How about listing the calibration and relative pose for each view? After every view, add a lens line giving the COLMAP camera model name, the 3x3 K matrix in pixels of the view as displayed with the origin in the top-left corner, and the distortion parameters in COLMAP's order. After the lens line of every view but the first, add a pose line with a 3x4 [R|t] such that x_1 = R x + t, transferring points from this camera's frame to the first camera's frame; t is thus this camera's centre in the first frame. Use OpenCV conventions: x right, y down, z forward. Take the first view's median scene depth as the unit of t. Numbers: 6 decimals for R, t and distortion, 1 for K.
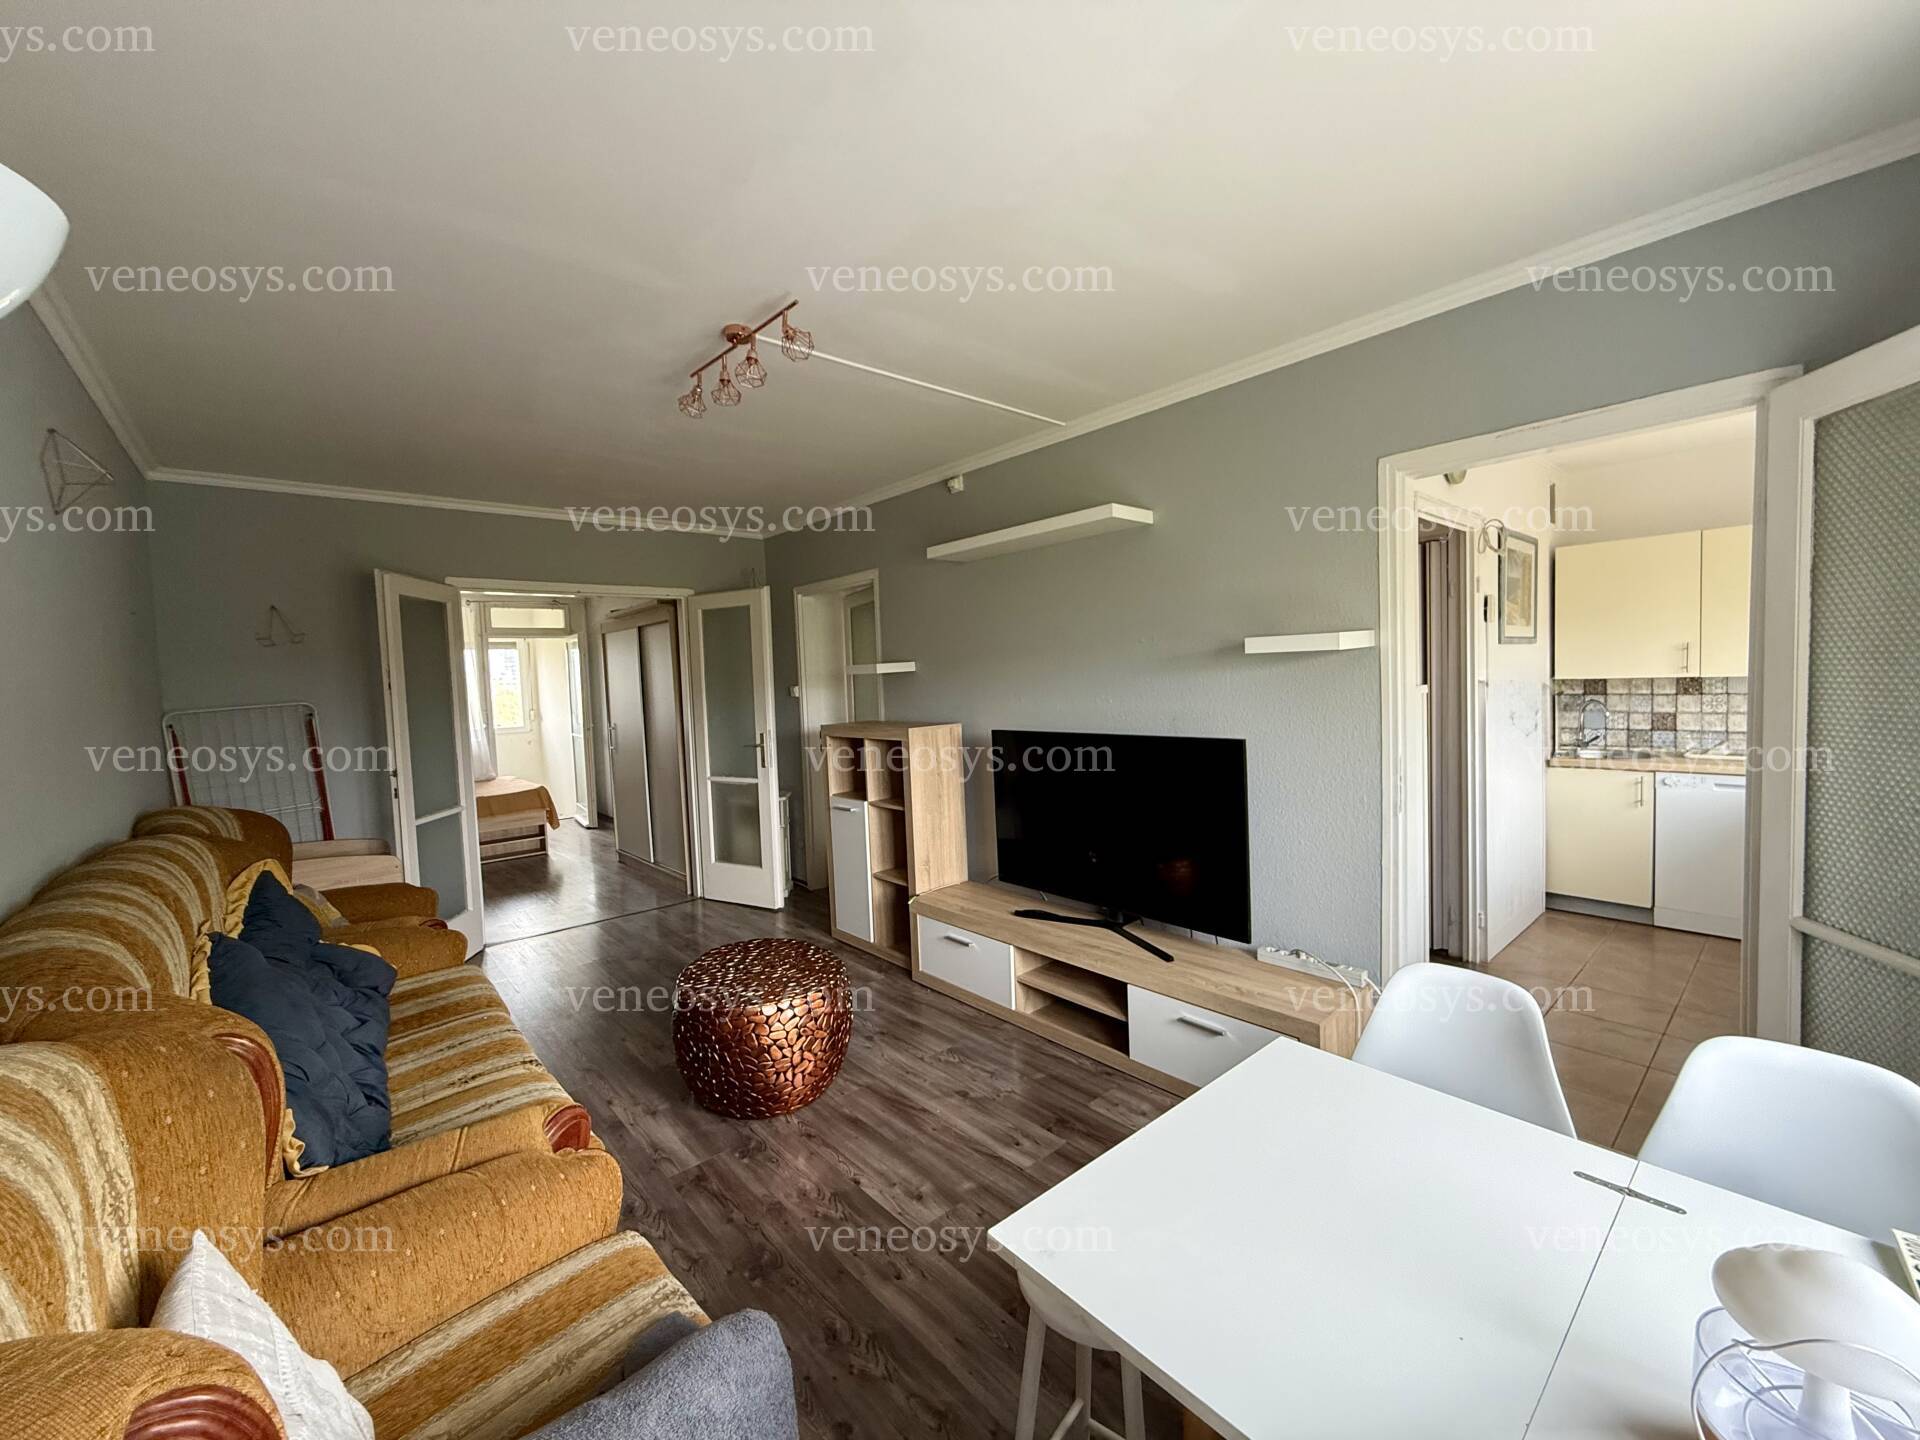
lens RADIAL K [[770.3, 0, 956.1], [0, 770.3, 722.4], [0, 0, 1]] dist [0.005534, 0.000641]
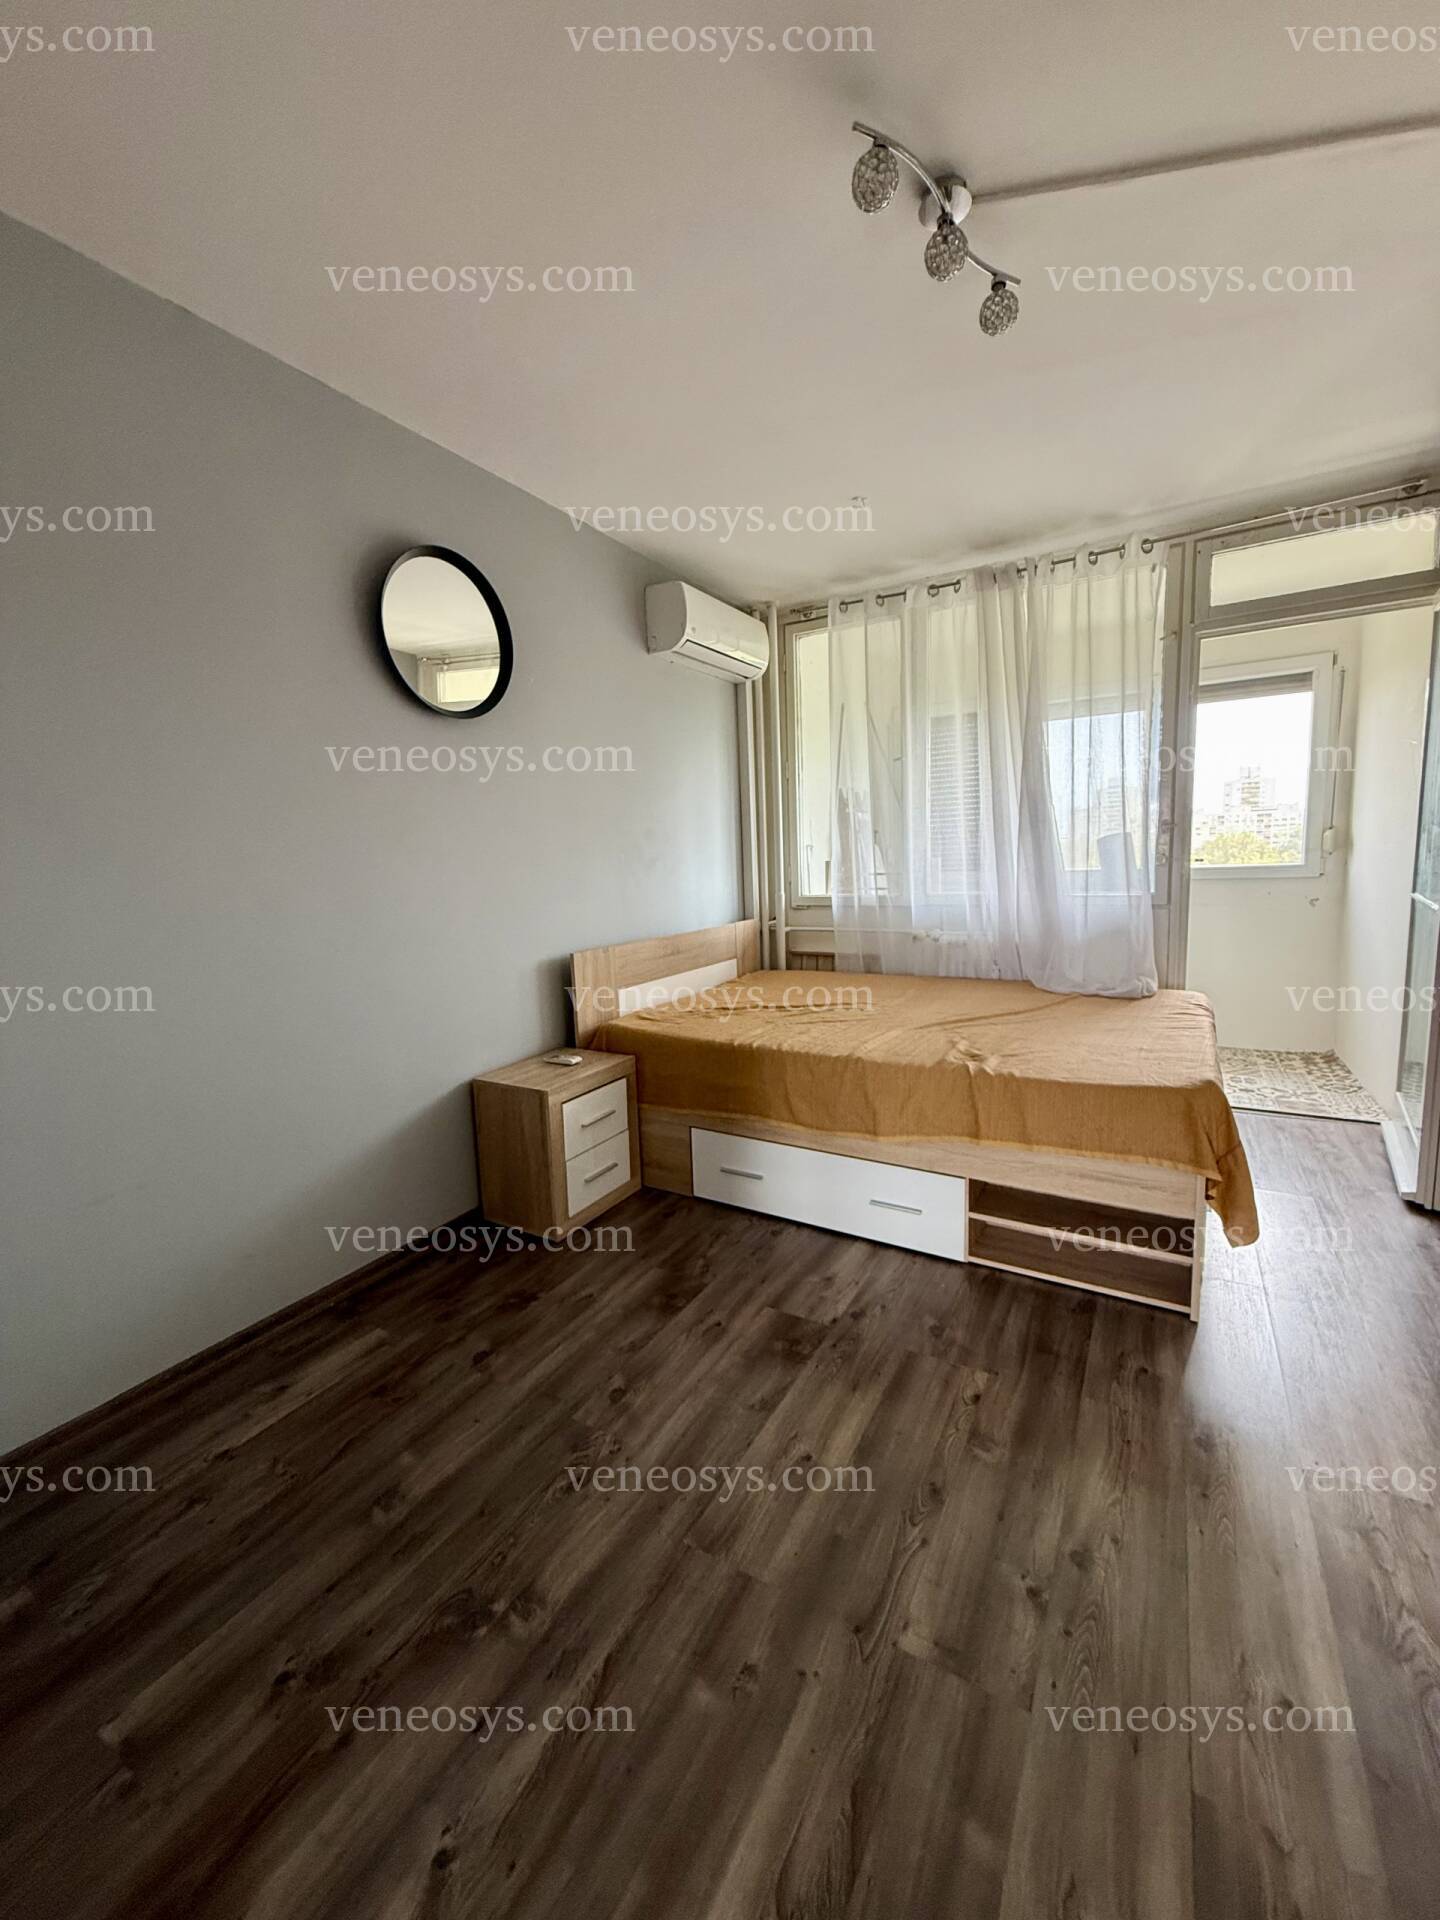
lens RADIAL K [[770.3, 0, 720.9], [0, 770.3, 953.6], [0, 0, 1]] dist [0.005534, 0.000641]
pose [[0.326767, 0.144432, -0.934003, -0.295762], [-0.032461, 0.989386, 0.141640, 0.003826], [0.944547, -0.015964, 0.327987, 0.643338]]
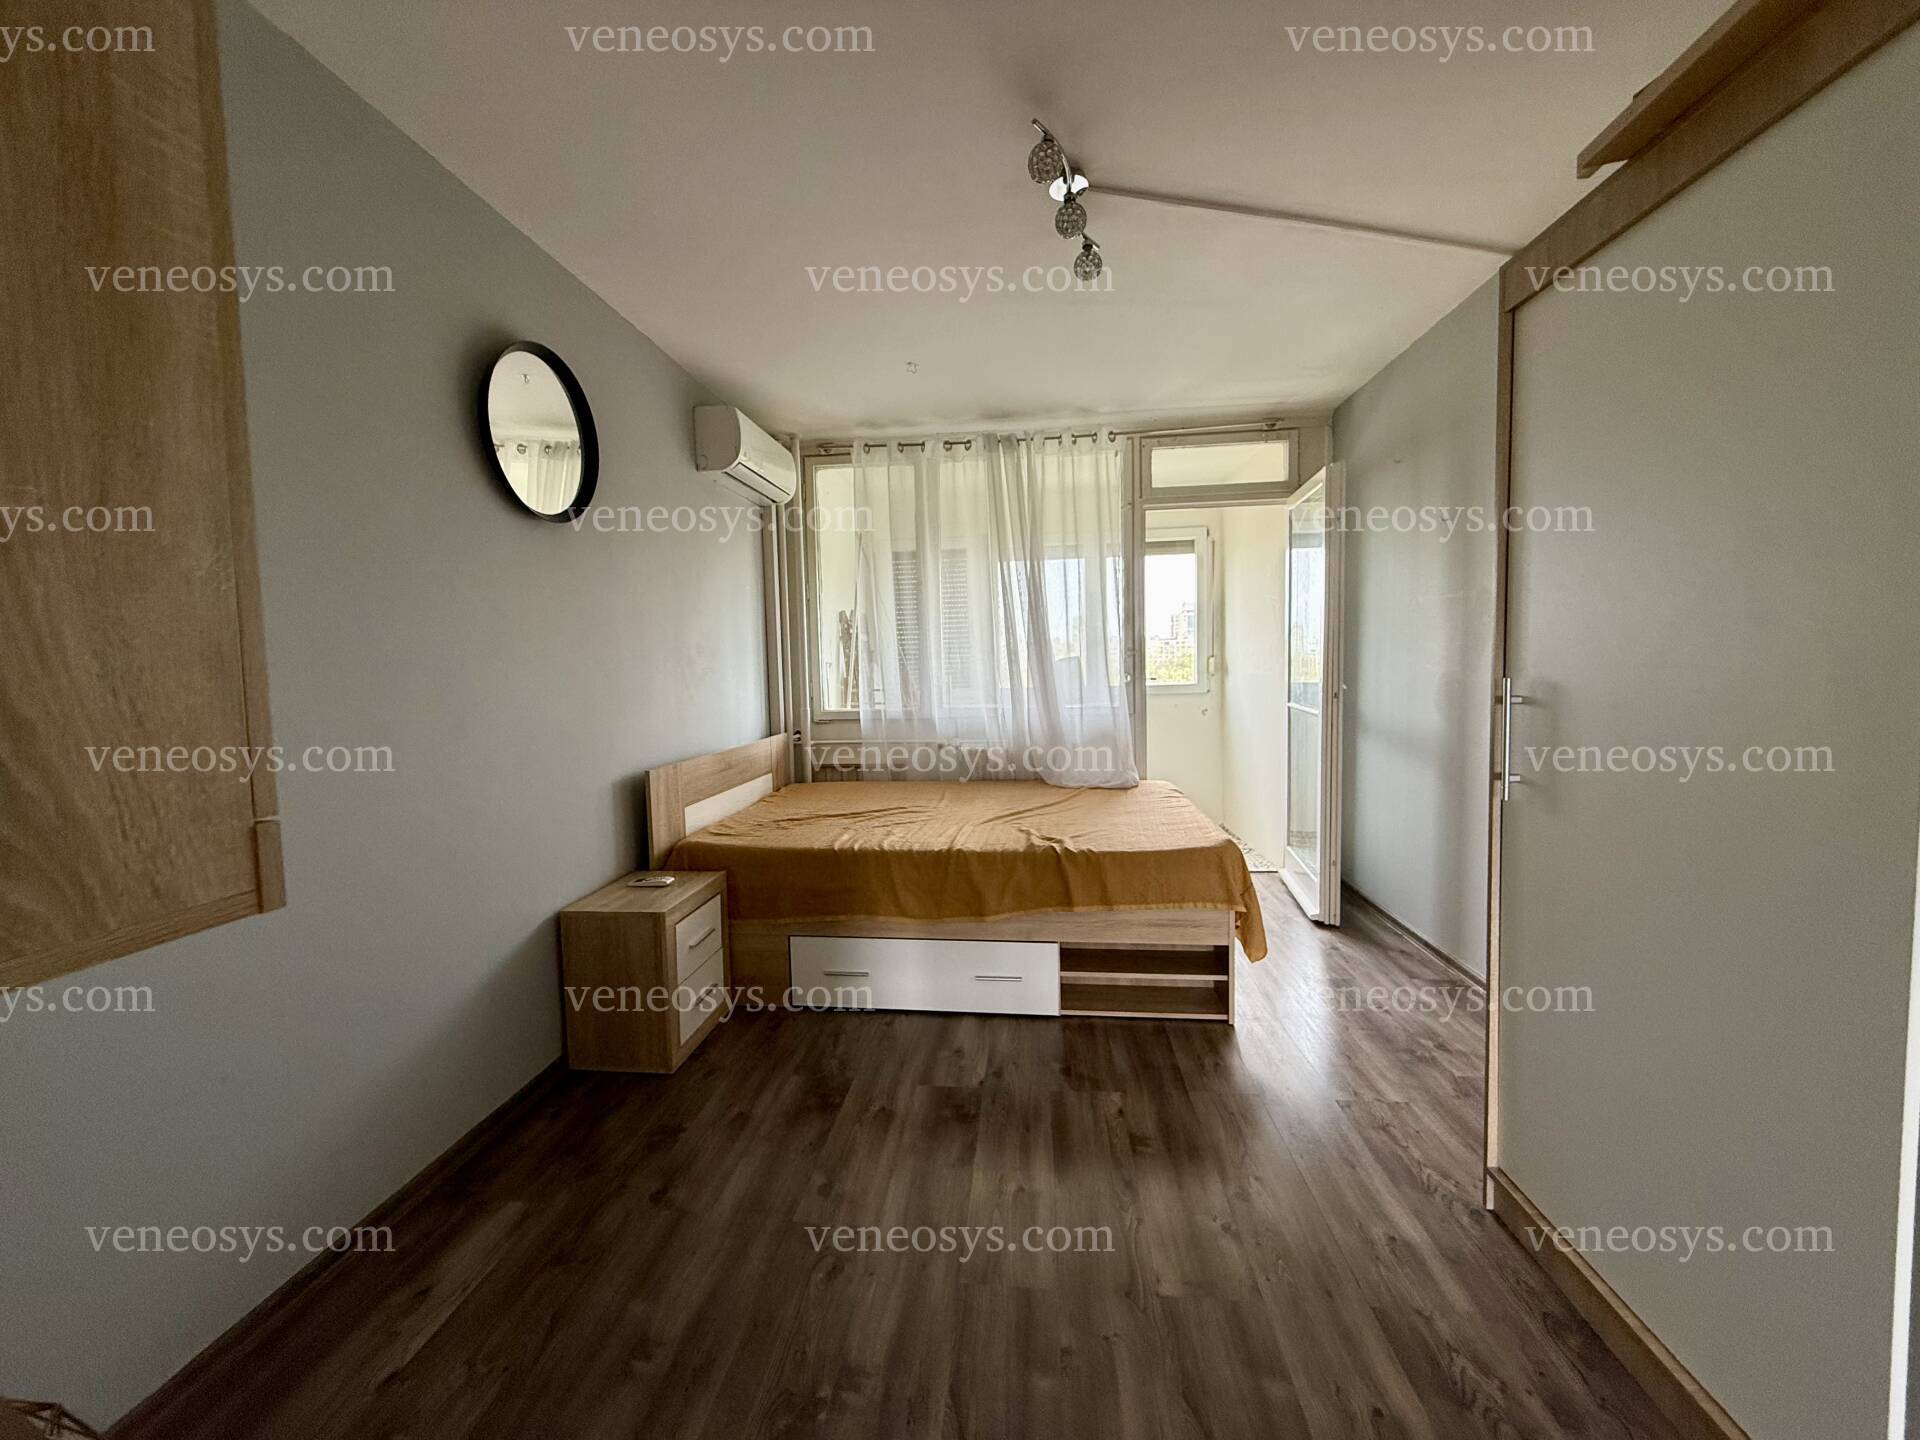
lens RADIAL K [[770.3, 0, 956.4], [0, 770.3, 715.2], [0, 0, 1]] dist [0.005534, 0.000641]
pose [[0.683467, 0.067039, -0.726897, -0.311486], [-0.044390, 0.997748, 0.050282, 0.008815], [0.728631, -0.002099, 0.684903, 0.561675]]
